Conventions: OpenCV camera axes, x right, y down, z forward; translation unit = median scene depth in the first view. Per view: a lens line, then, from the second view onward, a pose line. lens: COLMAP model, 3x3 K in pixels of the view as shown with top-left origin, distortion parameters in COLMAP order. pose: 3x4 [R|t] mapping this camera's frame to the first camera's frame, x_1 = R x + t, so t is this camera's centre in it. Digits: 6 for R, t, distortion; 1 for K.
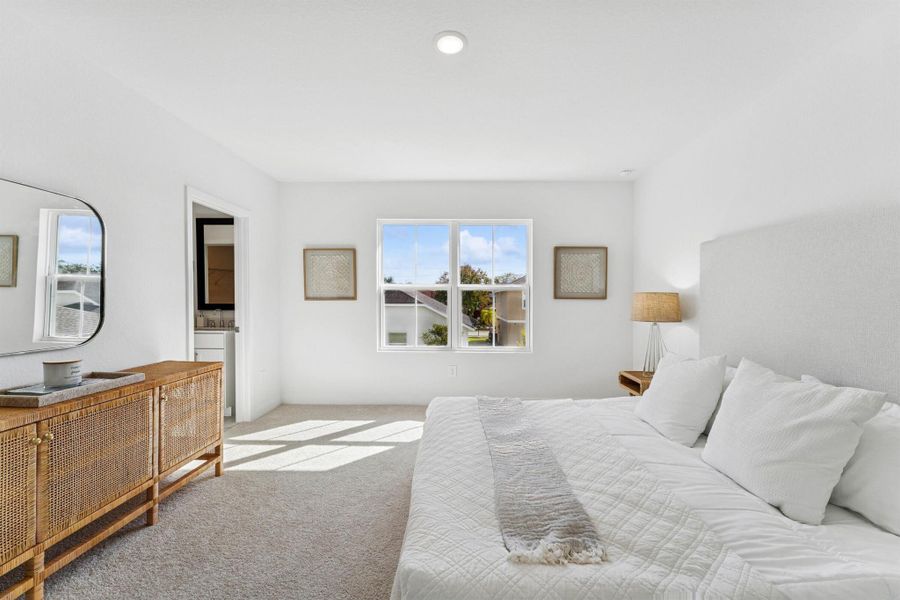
lens RADIAL K [[366.9, 0, 449.6], [0, 366.9, 306.2], [0, 0, 1]] dist [0.001577, -0.000113]
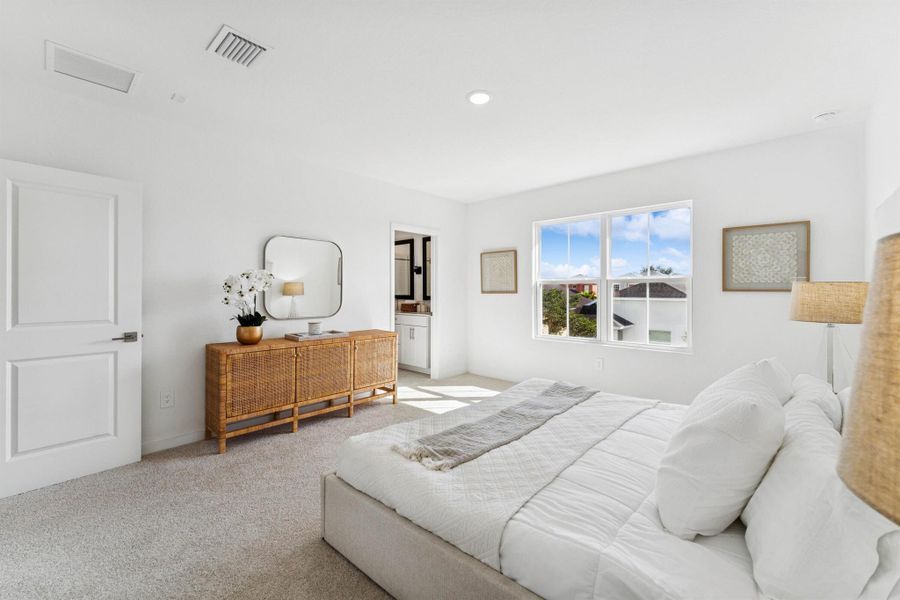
lens RADIAL K [[354.7, 0, 445.3], [0, 354.7, 294.9], [0, 0, 1]] dist [0.001362, 0.000020]
pose [[0.758497, 0.001157, -0.651675, 0.514960], [-0.010551, 0.999889, -0.010505, 0.004901], [0.651591, 0.014844, 0.758425, -0.023727]]
